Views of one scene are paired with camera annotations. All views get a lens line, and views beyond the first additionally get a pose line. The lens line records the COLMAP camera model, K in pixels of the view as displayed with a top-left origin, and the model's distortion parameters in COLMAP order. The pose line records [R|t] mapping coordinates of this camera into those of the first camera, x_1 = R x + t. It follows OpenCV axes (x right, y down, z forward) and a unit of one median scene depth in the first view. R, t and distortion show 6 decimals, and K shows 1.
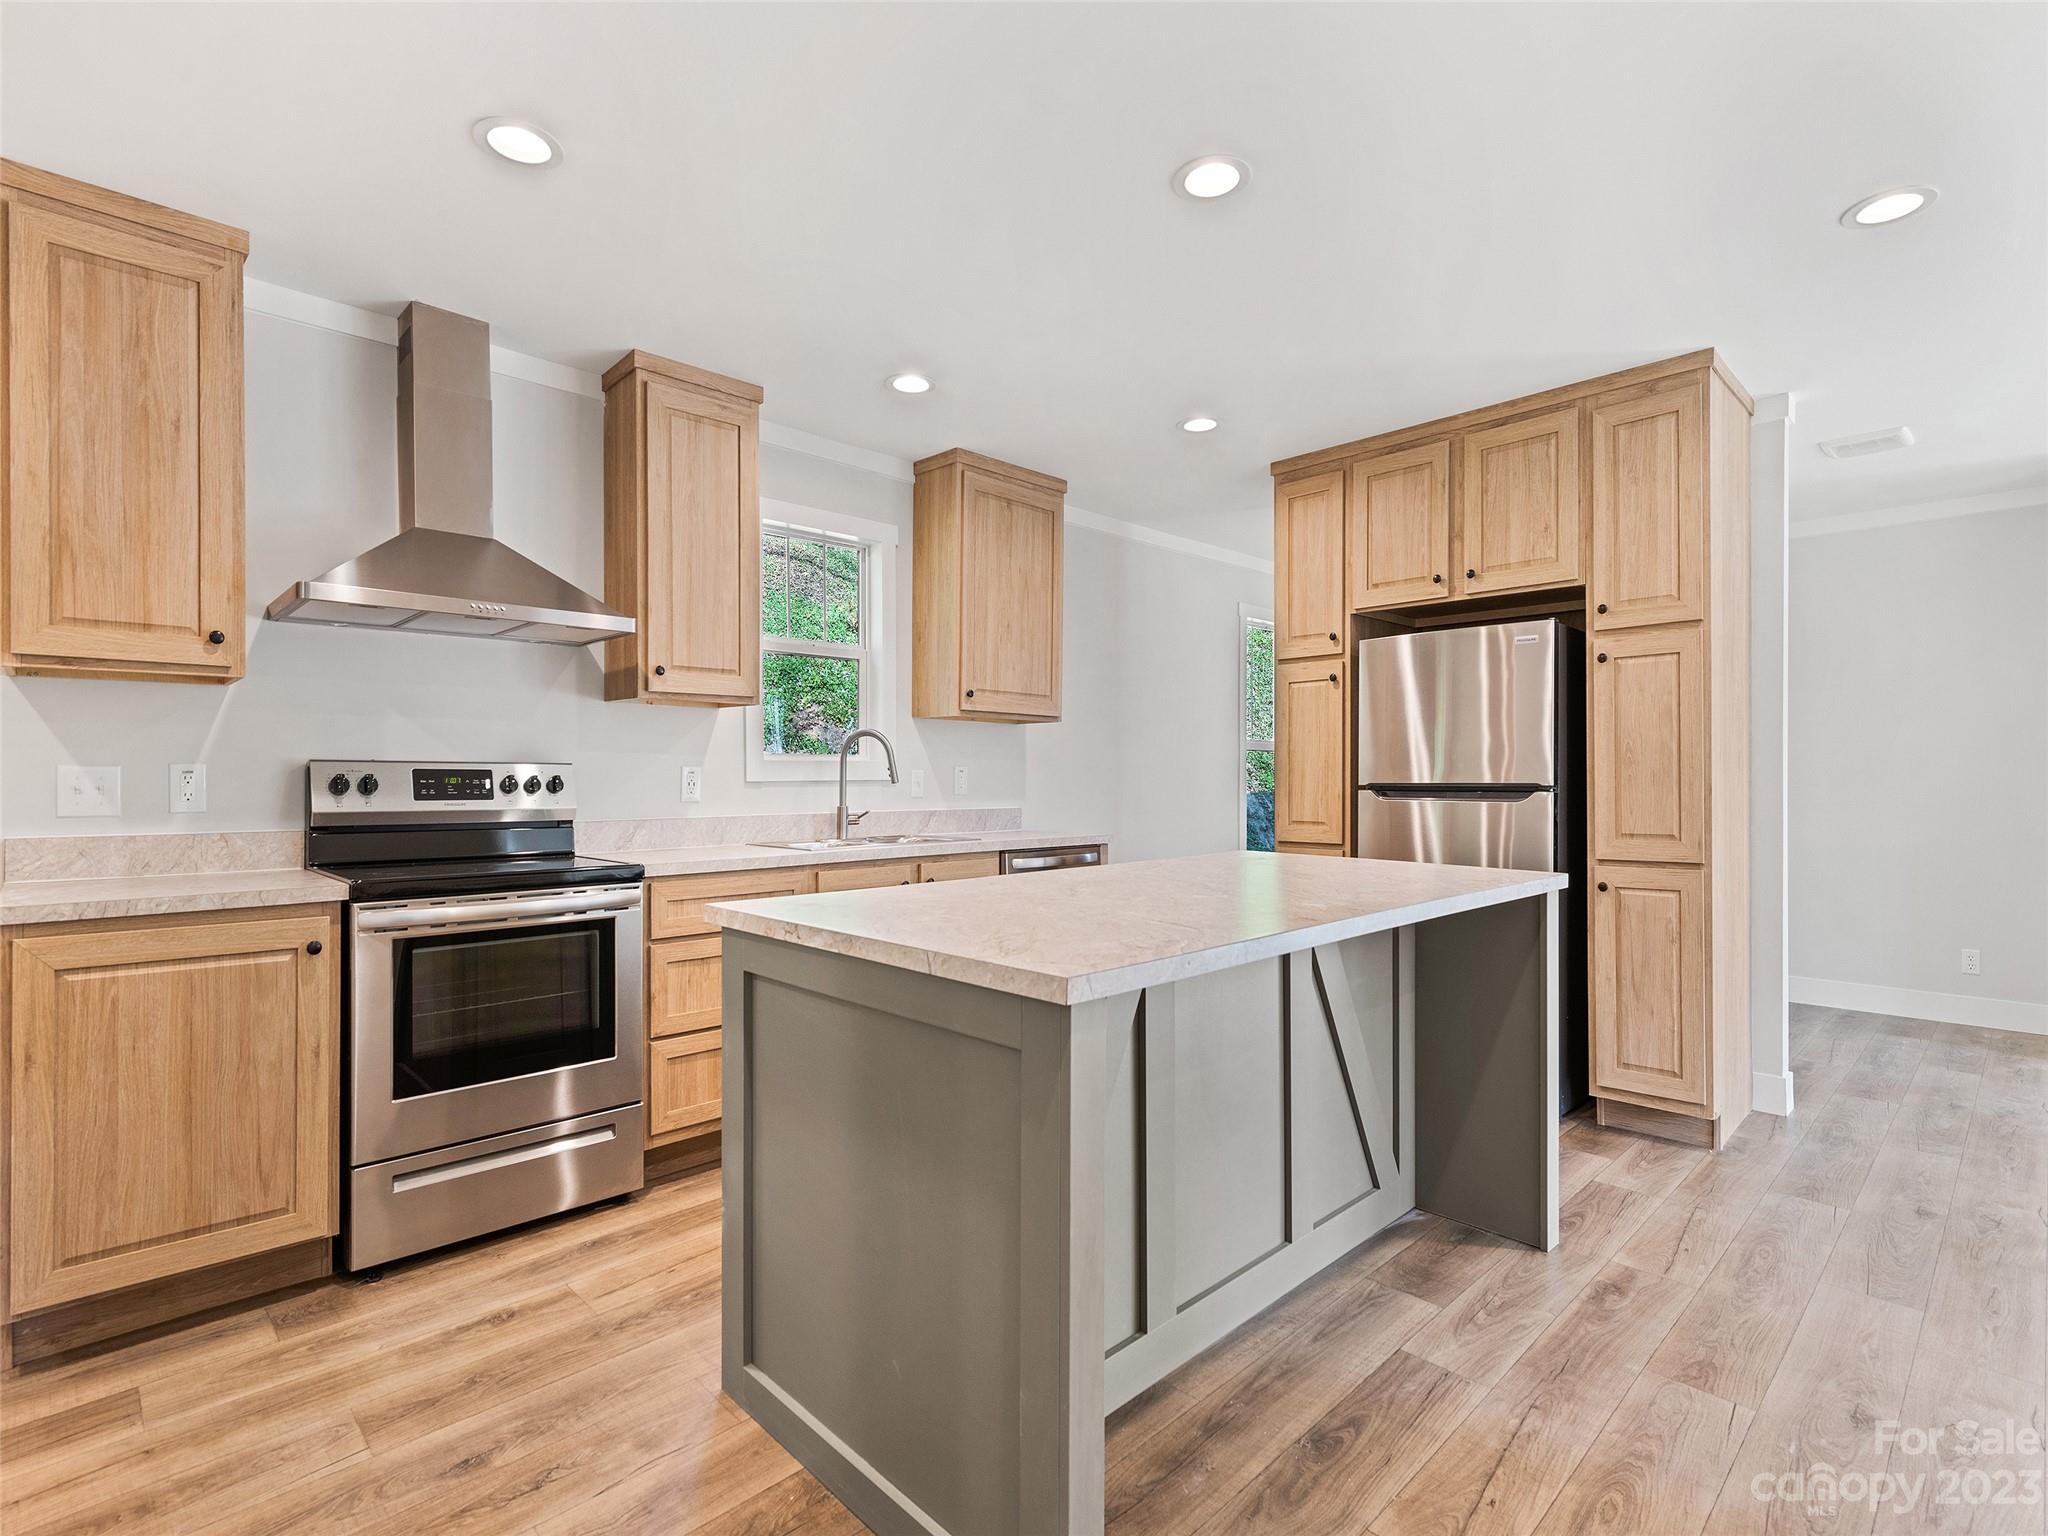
lens RADIAL K [[986.6, 0, 1024.0], [0, 986.6, 768.0], [0, 0, 1]] dist [0.000898, 0.000659]
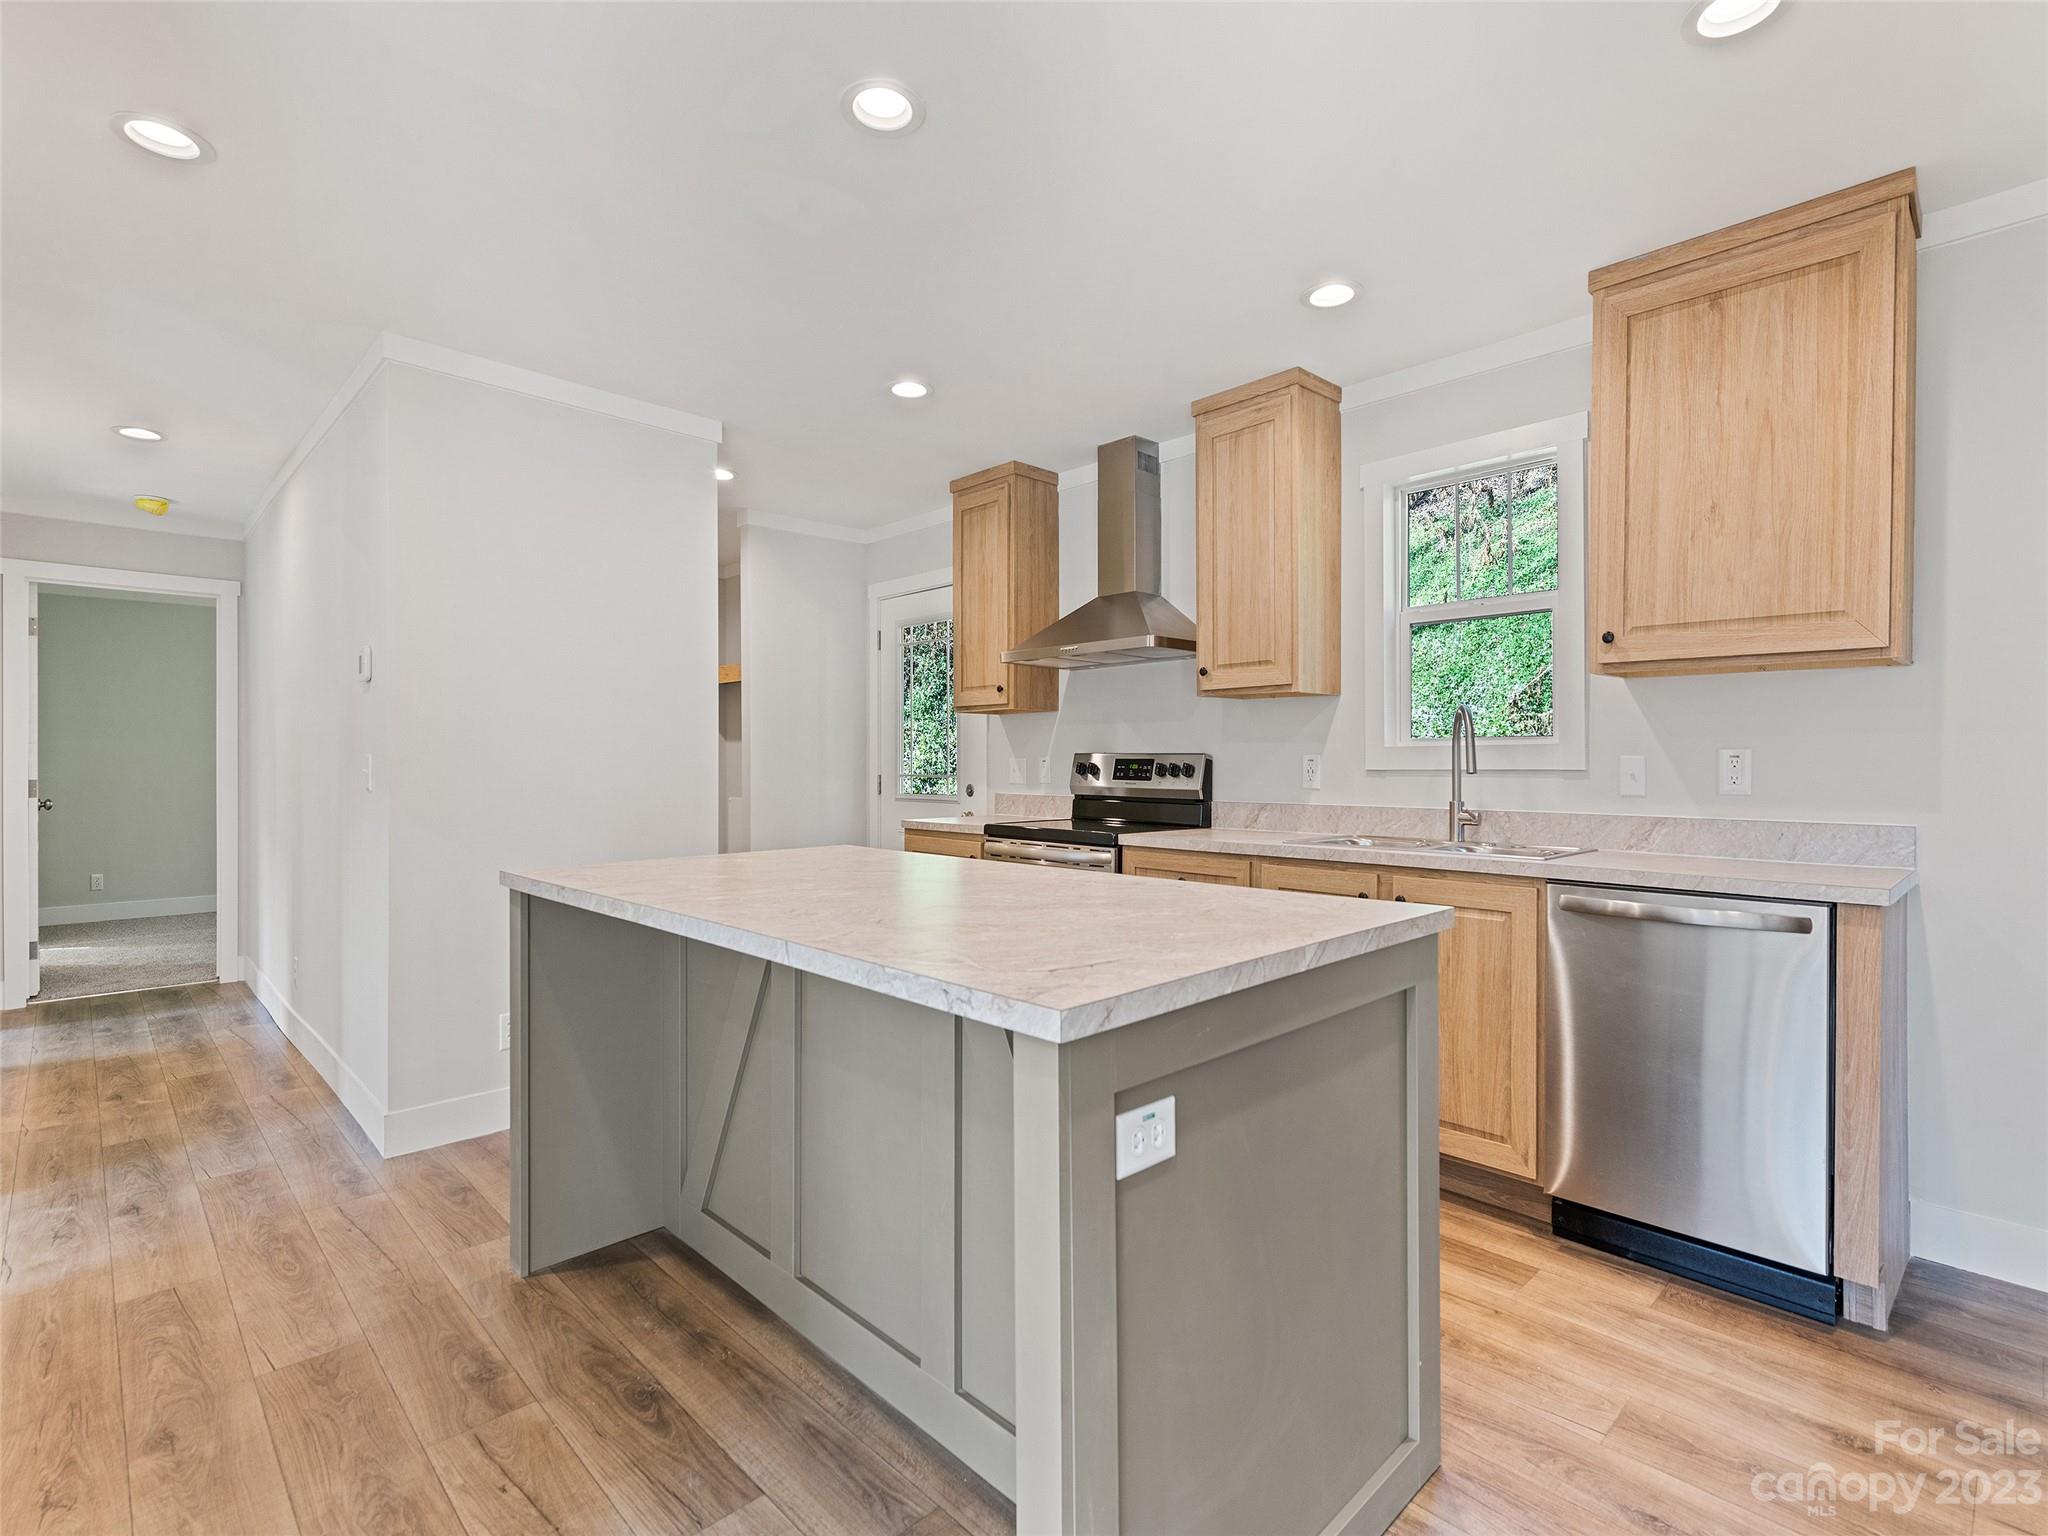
lens RADIAL K [[1057.5, 0, 1033.0], [0, 1057.5, 725.9], [0, 0, 1]] dist [0.030220, -0.000194]
pose [[-0.032929, -0.033374, -0.998900, 0.728879], [0.009349, 0.999388, -0.033698, 0.003207], [0.999414, -0.010449, -0.032597, 0.711308]]
